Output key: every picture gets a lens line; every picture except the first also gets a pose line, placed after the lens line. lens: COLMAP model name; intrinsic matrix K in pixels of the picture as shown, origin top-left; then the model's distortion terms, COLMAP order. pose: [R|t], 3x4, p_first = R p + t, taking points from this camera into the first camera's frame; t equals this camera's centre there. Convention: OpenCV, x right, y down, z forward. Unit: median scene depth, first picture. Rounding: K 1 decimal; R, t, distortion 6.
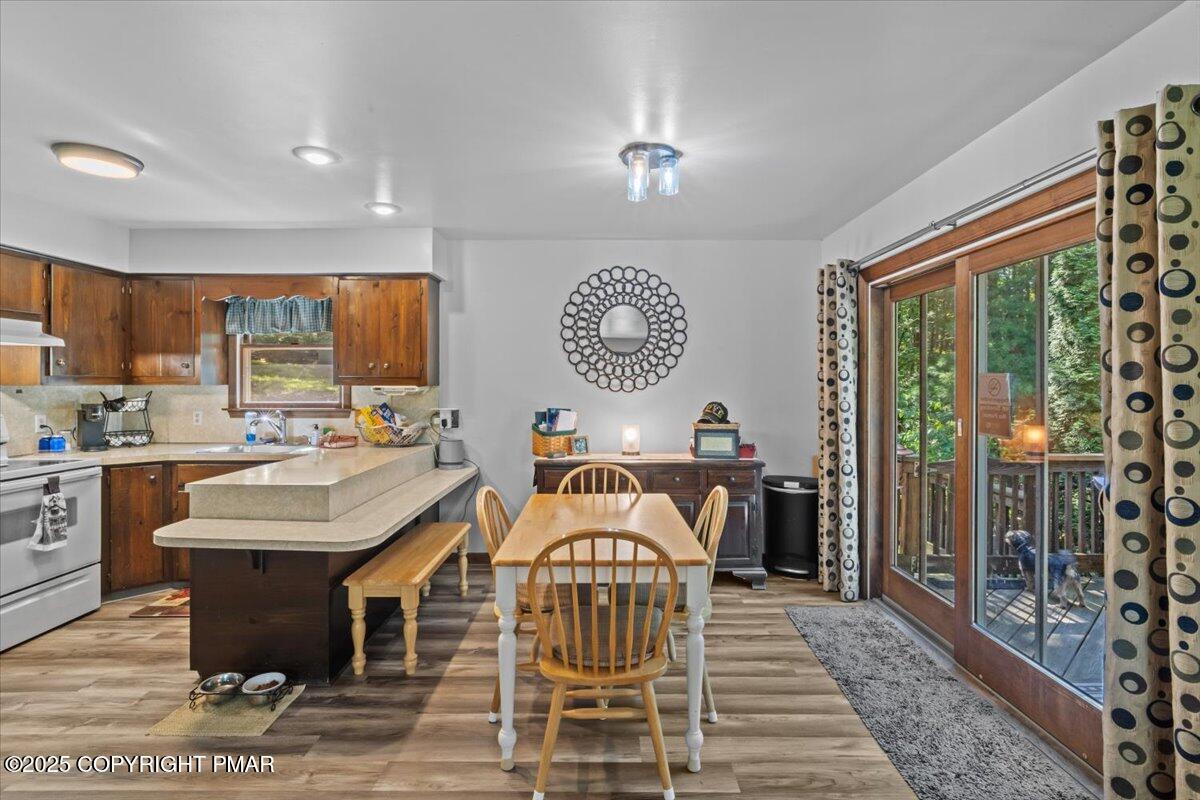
lens RADIAL K [[569.1, 0, 604.4], [0, 569.1, 391.1], [0, 0, 1]] dist [-0.013820, 0.005142]
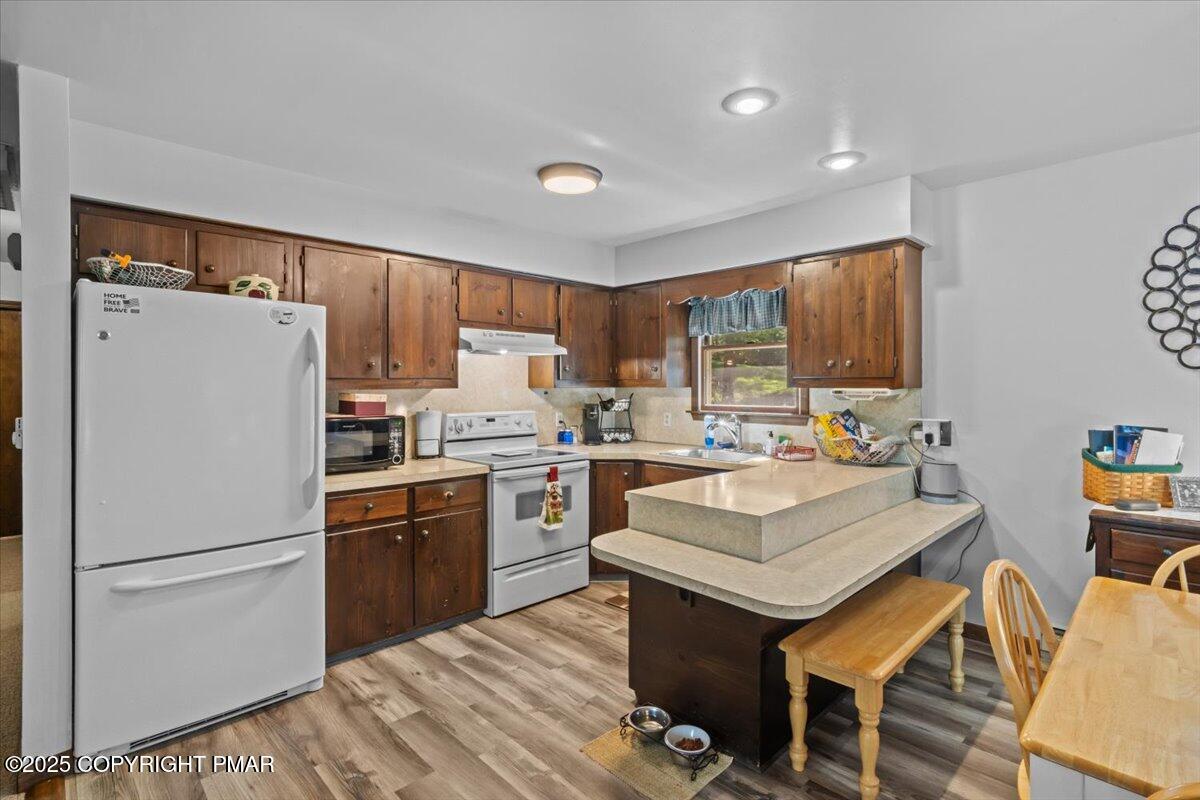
lens RADIAL K [[569.1, 0, 605.1], [0, 569.1, 388.0], [0, 0, 1]] dist [-0.013820, 0.005142]
pose [[0.695876, -0.000167, -0.718162, -0.056133], [-0.005969, 0.999964, -0.006016, -0.003248], [0.718137, 0.008473, 0.695850, 0.227817]]
